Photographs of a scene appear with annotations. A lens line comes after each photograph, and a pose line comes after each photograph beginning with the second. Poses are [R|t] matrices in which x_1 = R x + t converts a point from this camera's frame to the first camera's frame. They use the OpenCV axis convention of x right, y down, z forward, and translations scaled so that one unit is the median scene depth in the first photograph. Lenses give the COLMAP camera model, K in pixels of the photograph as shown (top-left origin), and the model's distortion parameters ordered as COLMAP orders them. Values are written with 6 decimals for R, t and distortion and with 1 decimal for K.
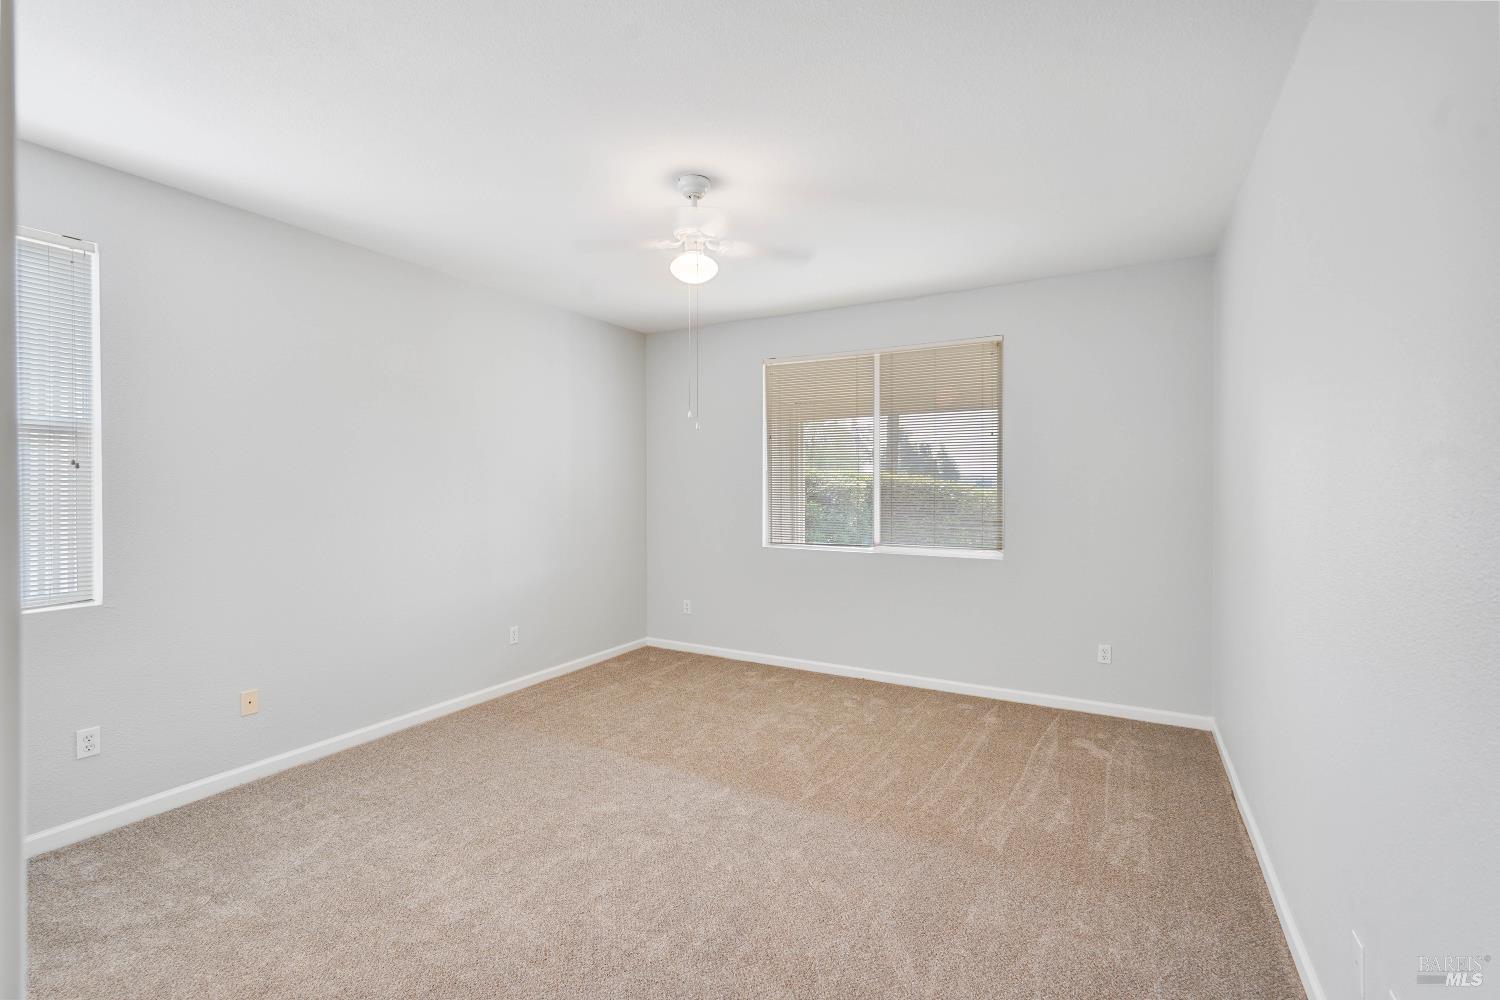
lens RADIAL K [[674.4, 0, 746.0], [0, 674.4, 494.2], [0, 0, 1]] dist [-0.015440, 0.005149]
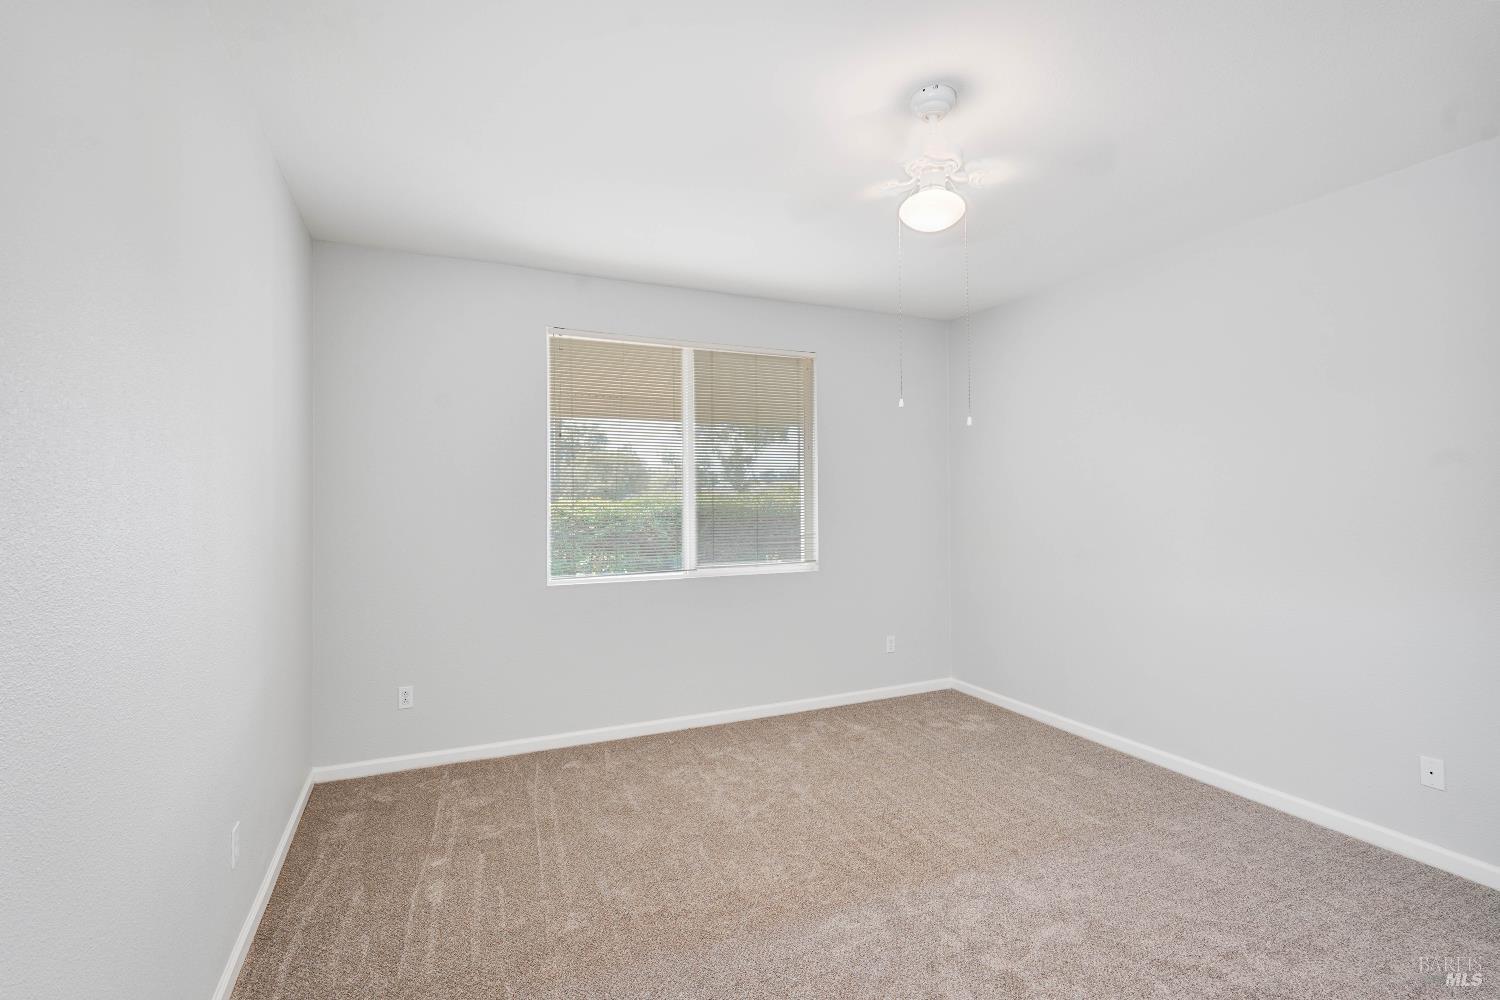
lens RADIAL K [[674.4, 0, 745.3], [0, 674.4, 499.1], [0, 0, 1]] dist [-0.015440, 0.005149]
pose [[0.581058, -0.003864, 0.813853, -0.481611], [0.013226, 0.999902, -0.004696, -0.009528], [-0.813754, 0.013493, 0.581052, 0.451534]]
